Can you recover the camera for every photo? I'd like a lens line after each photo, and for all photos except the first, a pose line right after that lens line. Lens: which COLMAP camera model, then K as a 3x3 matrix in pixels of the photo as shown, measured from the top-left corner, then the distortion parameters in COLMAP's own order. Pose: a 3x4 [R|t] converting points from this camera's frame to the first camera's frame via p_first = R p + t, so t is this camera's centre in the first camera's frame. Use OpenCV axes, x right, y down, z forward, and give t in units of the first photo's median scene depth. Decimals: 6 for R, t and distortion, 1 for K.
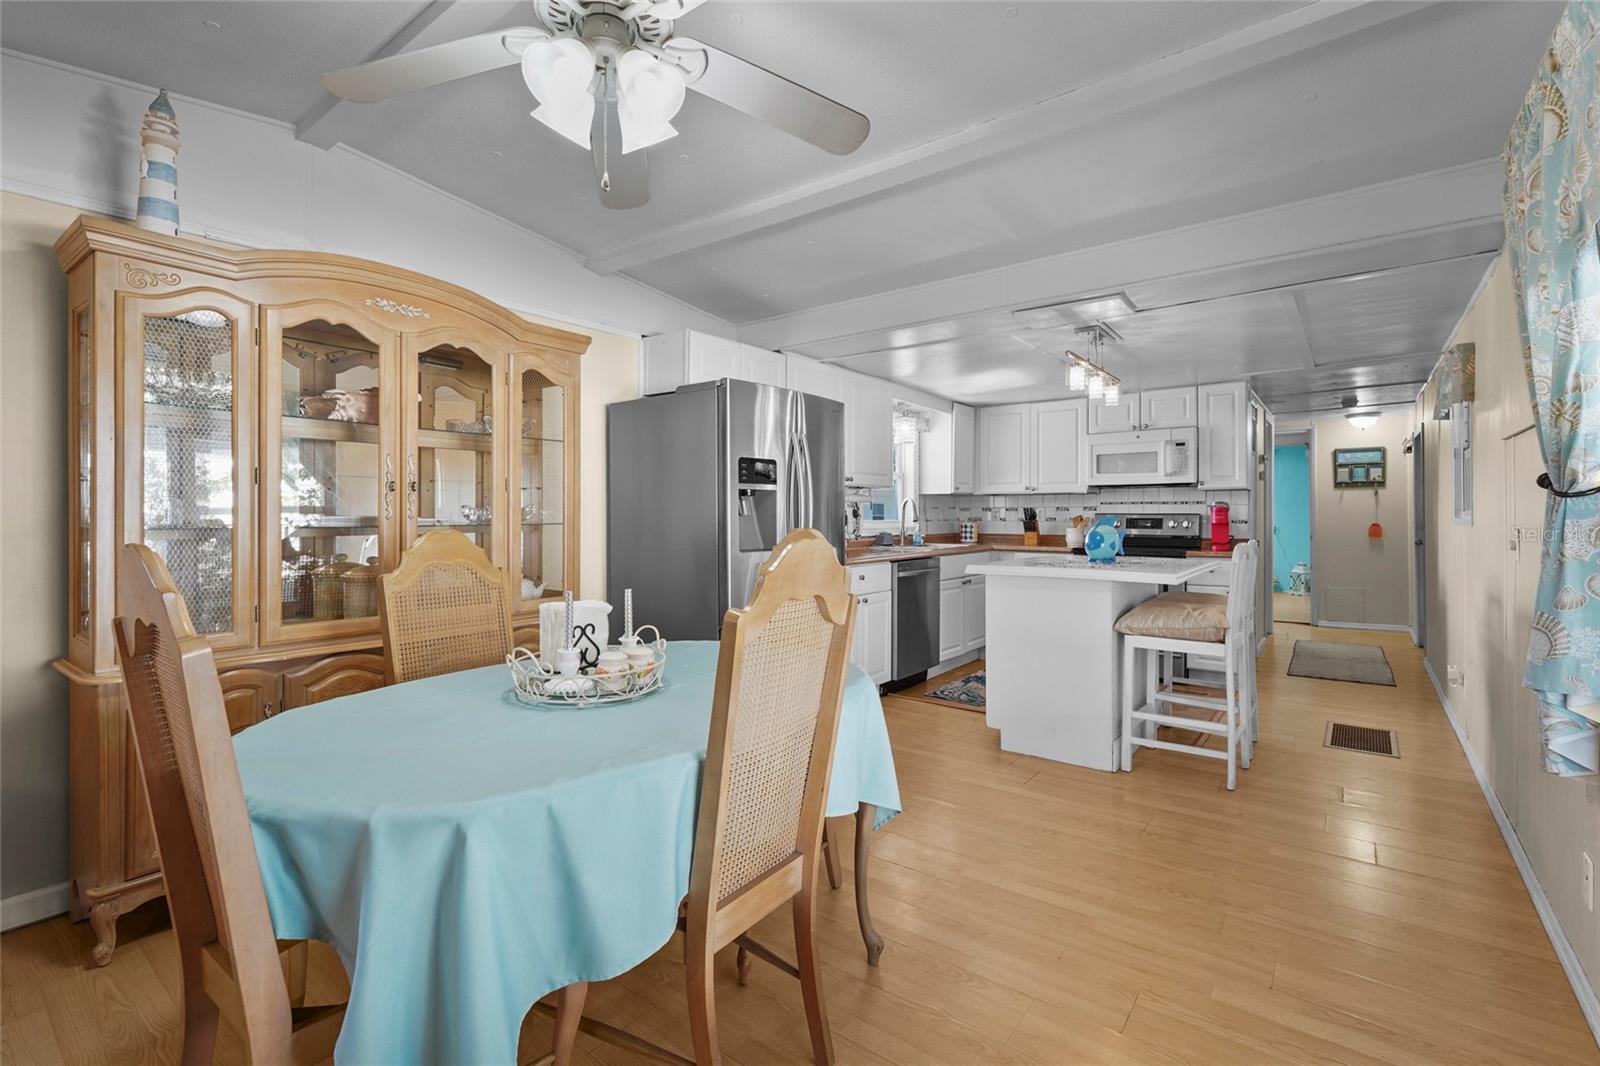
lens RADIAL K [[708.9, 0, 812.4], [0, 708.9, 525.5], [0, 0, 1]] dist [-0.007793, 0.002290]
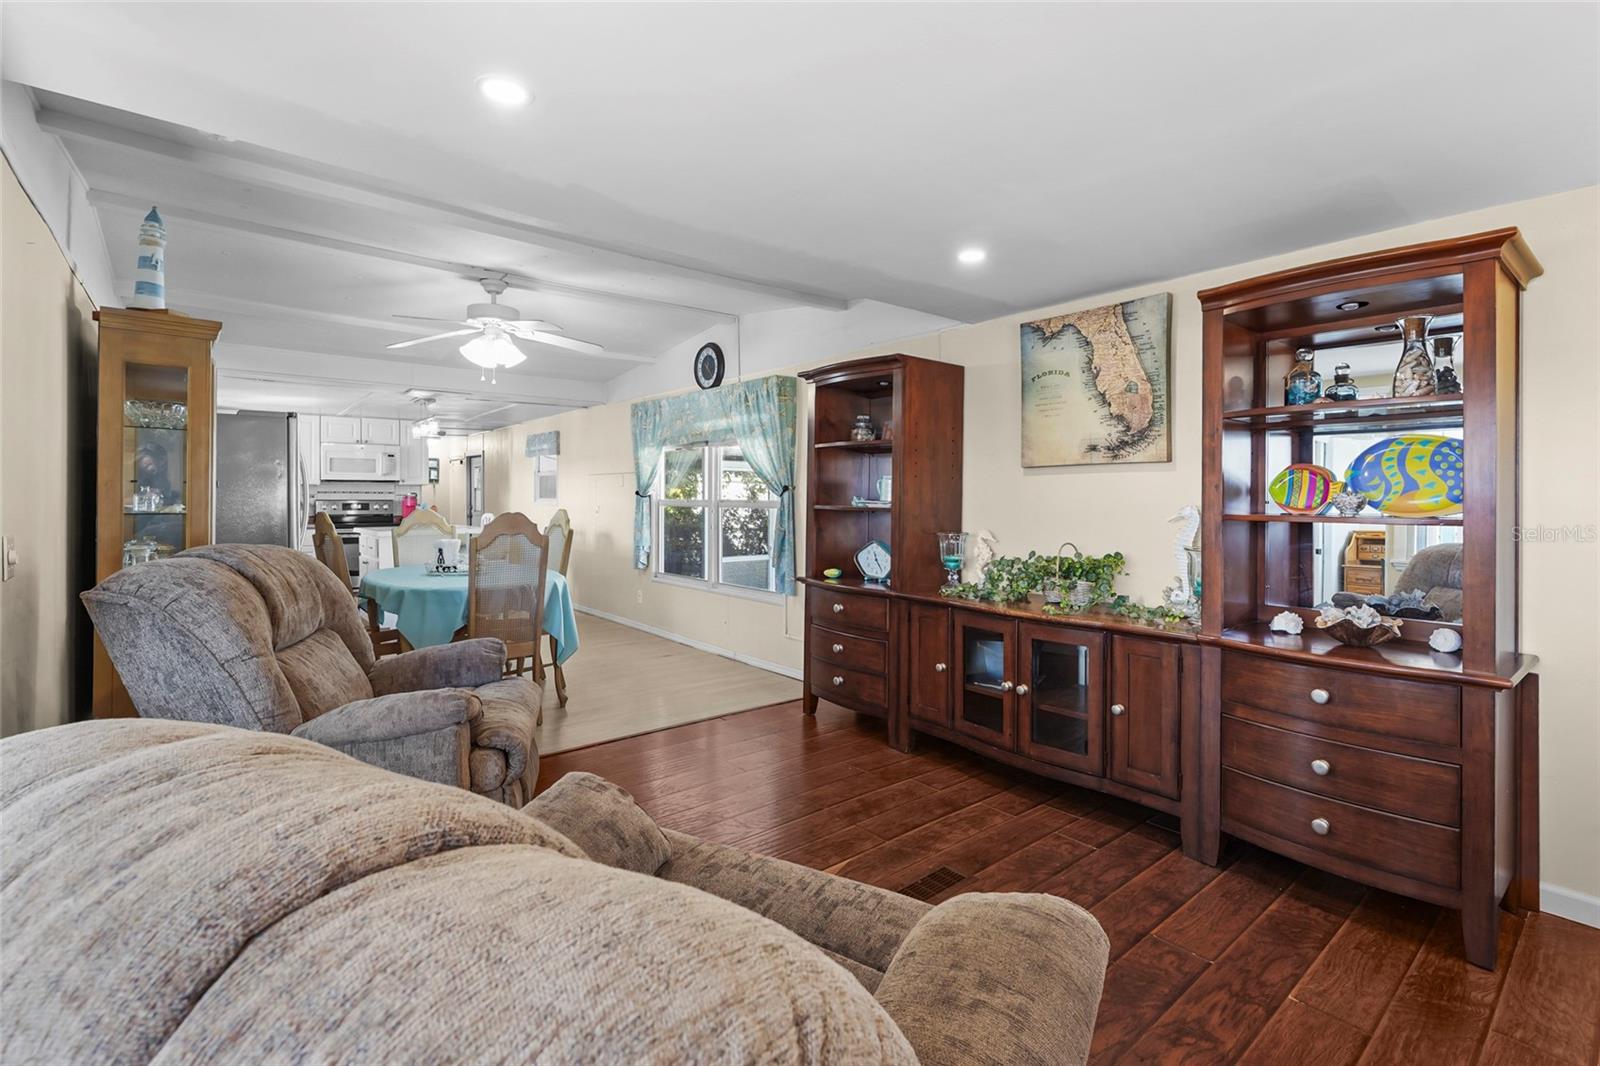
lens RADIAL K [[708.9, 0, 793.8], [0, 708.9, 498.1], [0, 0, 1]] dist [-0.007793, 0.002290]
pose [[0.238894, 0.003076, 0.971041, -0.703887], [0.012196, 0.999907, -0.006168, 0.000028], [-0.970969, 0.013316, 0.238834, -0.215089]]
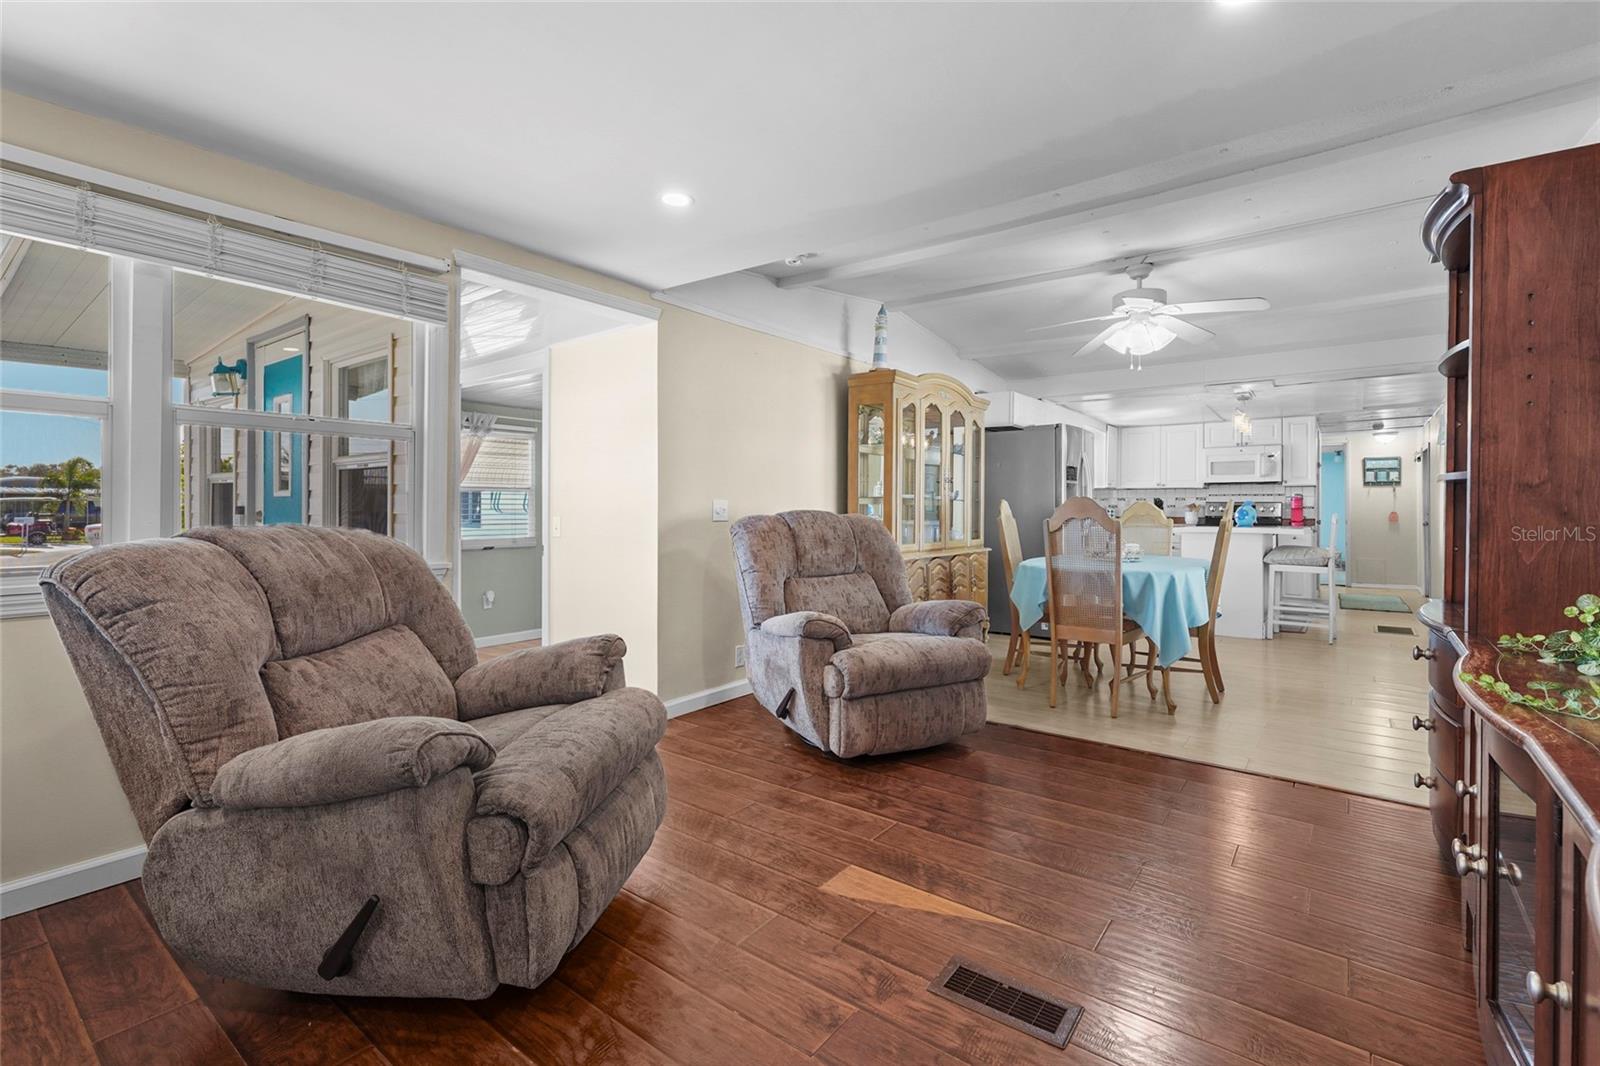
lens RADIAL K [[708.9, 0, 825.1], [0, 708.9, 512.0], [0, 0, 1]] dist [-0.007793, 0.002290]
pose [[0.999929, 0.007508, 0.009303, -0.399171], [-0.007386, 0.999887, -0.013107, 0.028714], [-0.009401, 0.013037, 0.999871, -0.450341]]
